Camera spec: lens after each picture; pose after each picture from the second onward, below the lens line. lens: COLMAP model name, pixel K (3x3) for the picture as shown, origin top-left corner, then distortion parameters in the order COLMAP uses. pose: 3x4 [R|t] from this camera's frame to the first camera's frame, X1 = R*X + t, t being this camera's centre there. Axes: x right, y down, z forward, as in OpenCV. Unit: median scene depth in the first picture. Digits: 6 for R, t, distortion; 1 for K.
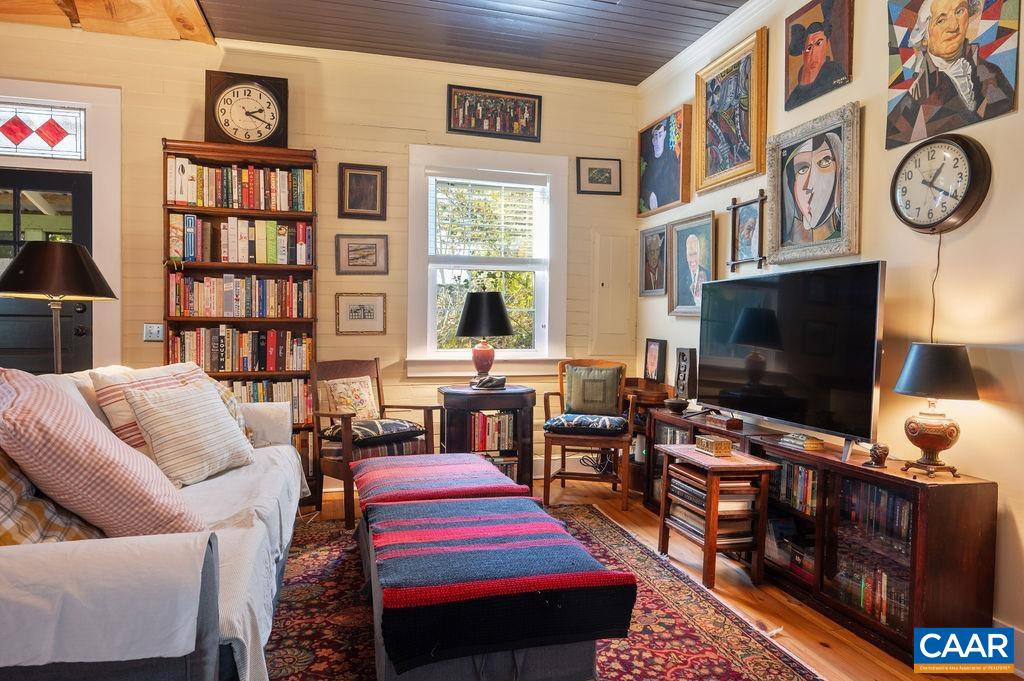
lens RADIAL K [[615.1, 0, 508.9], [0, 615.1, 339.1], [0, 0, 1]] dist [0.001446, -0.001429]
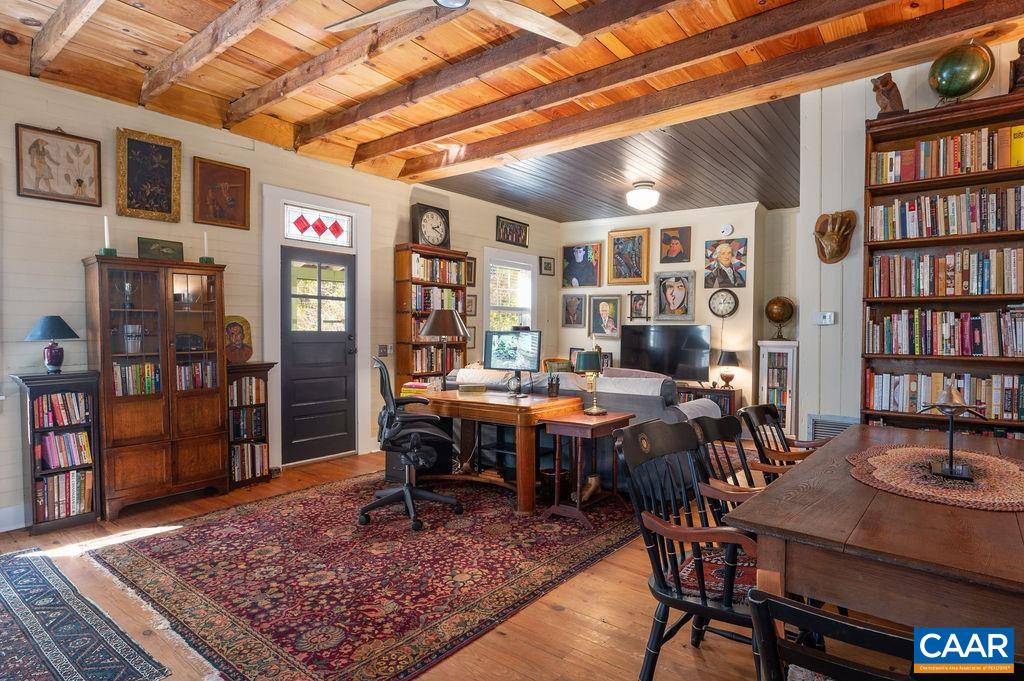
lens RADIAL K [[557.0, 0, 514.4], [0, 557.0, 343.2], [0, 0, 1]] dist [-0.000702, -0.000259]
pose [[0.802741, -0.013199, 0.596182, -1.241676], [0.008702, 0.999908, 0.010421, -0.045618], [-0.596264, -0.003178, 0.802782, -0.464587]]
